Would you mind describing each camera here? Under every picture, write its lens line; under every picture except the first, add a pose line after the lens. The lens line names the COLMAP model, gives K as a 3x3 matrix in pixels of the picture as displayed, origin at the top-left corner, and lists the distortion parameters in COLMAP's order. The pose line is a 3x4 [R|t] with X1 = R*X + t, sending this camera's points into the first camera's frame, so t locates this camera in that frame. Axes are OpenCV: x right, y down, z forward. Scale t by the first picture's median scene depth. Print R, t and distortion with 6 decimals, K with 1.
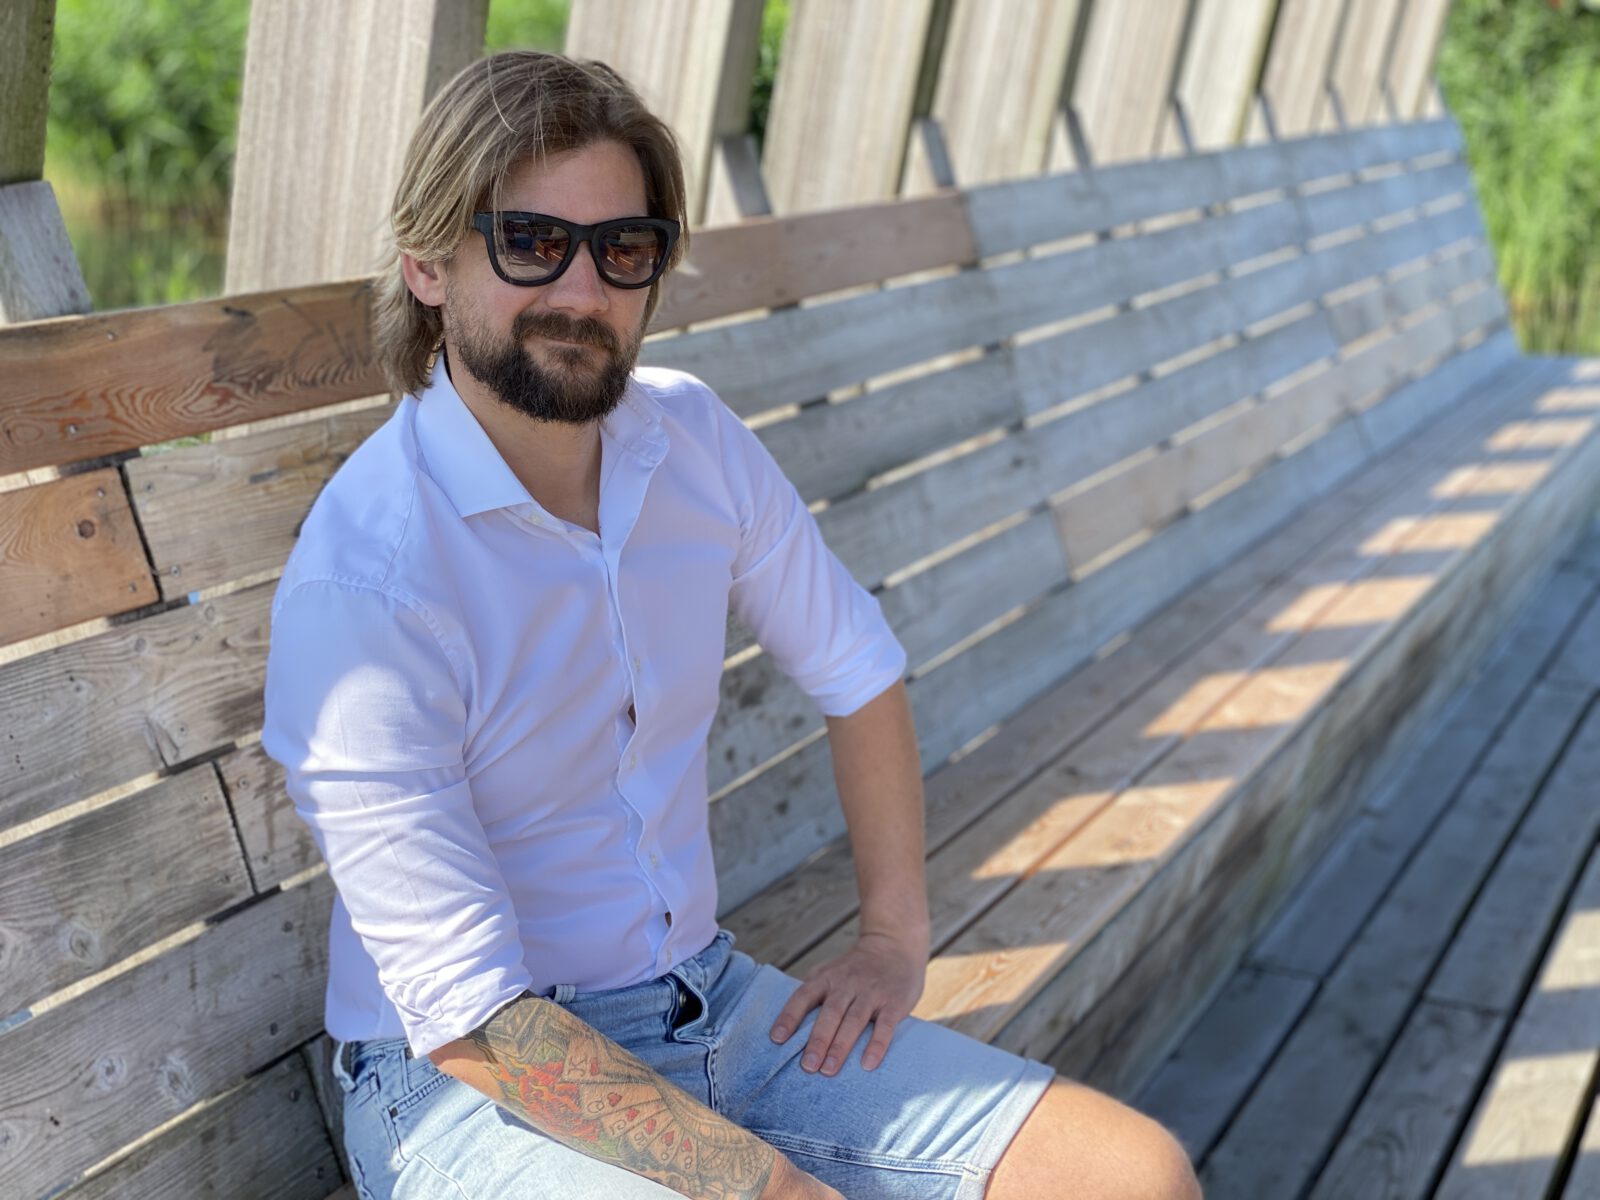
lens RADIAL K [[2382.3, 0, 794.3], [0, 2382.3, 600.9], [0, 0, 1]] dist [0.104073, 0.000000]
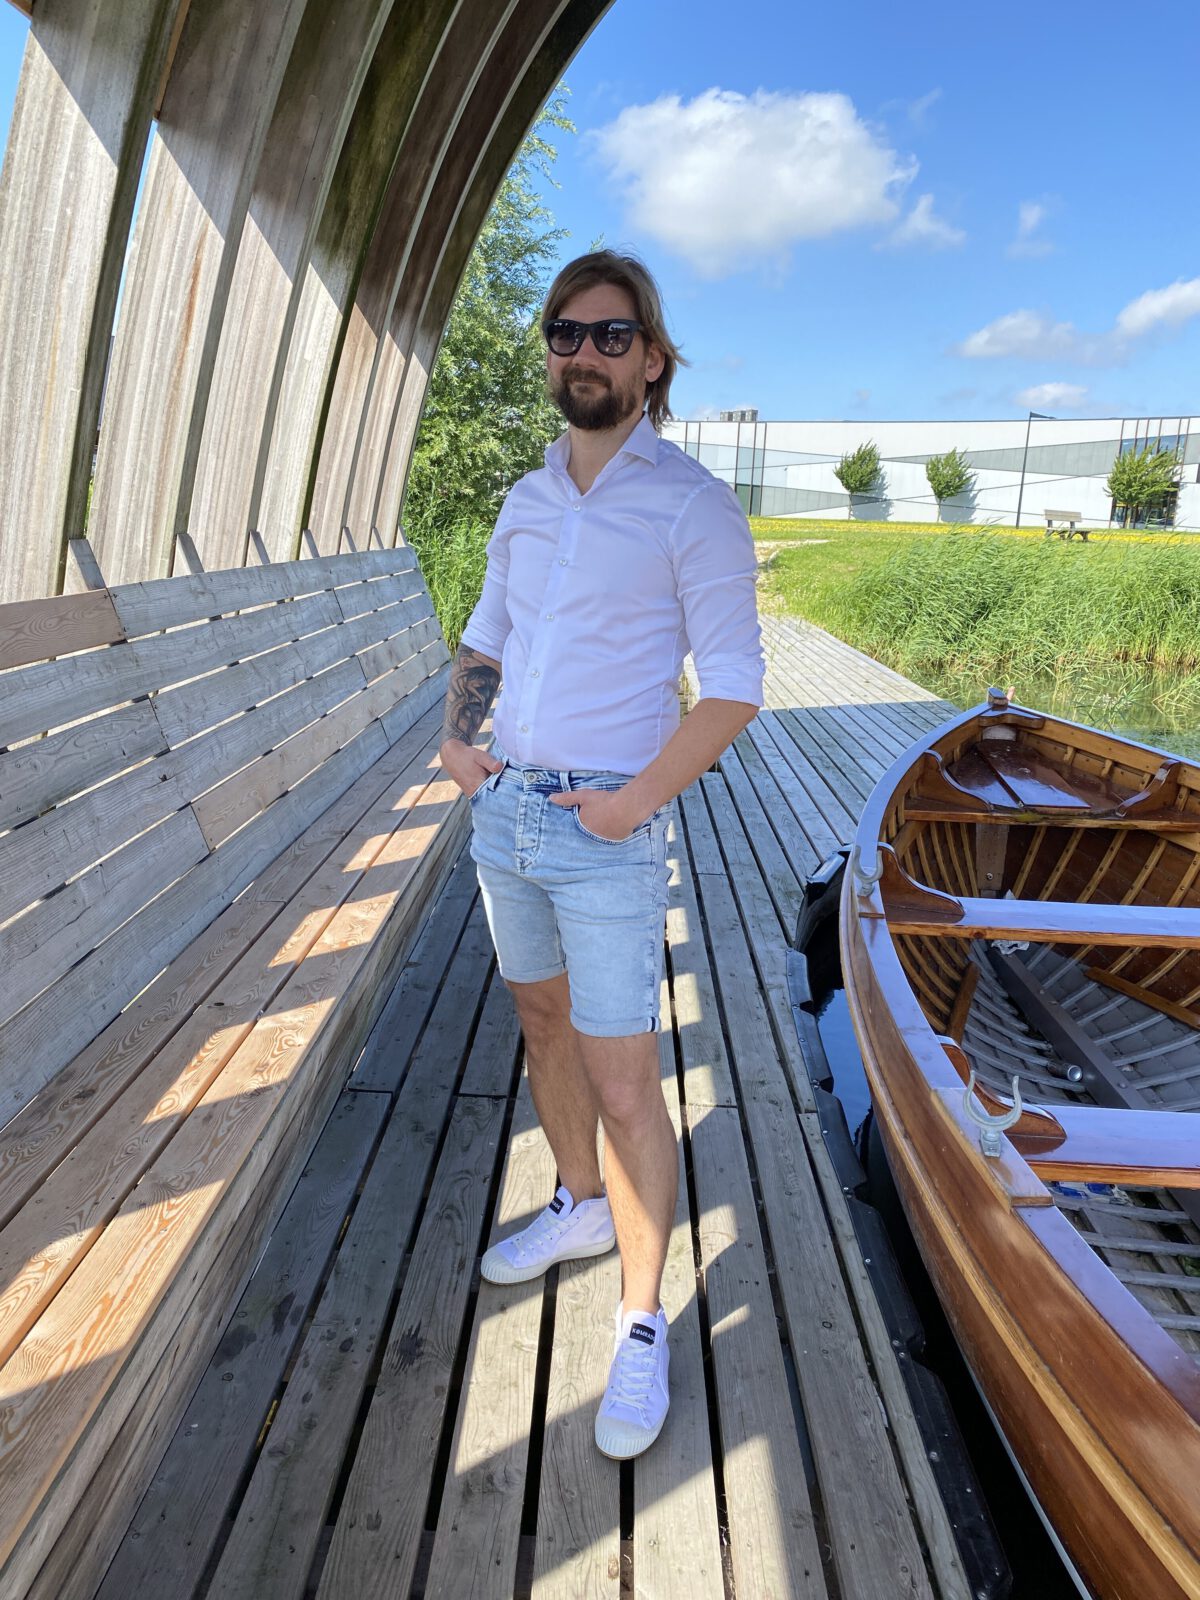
lens RADIAL K [[1219.8, 0, 598.8], [0, 1219.8, 802.4], [0, 0, 1]] dist [0.024685, -0.040041]
pose [[0.910957, -0.074453, 0.405727, 0.031633], [0.072014, 0.997176, 0.021298, -0.040357], [-0.406167, 0.009816, 0.913746, 0.219046]]
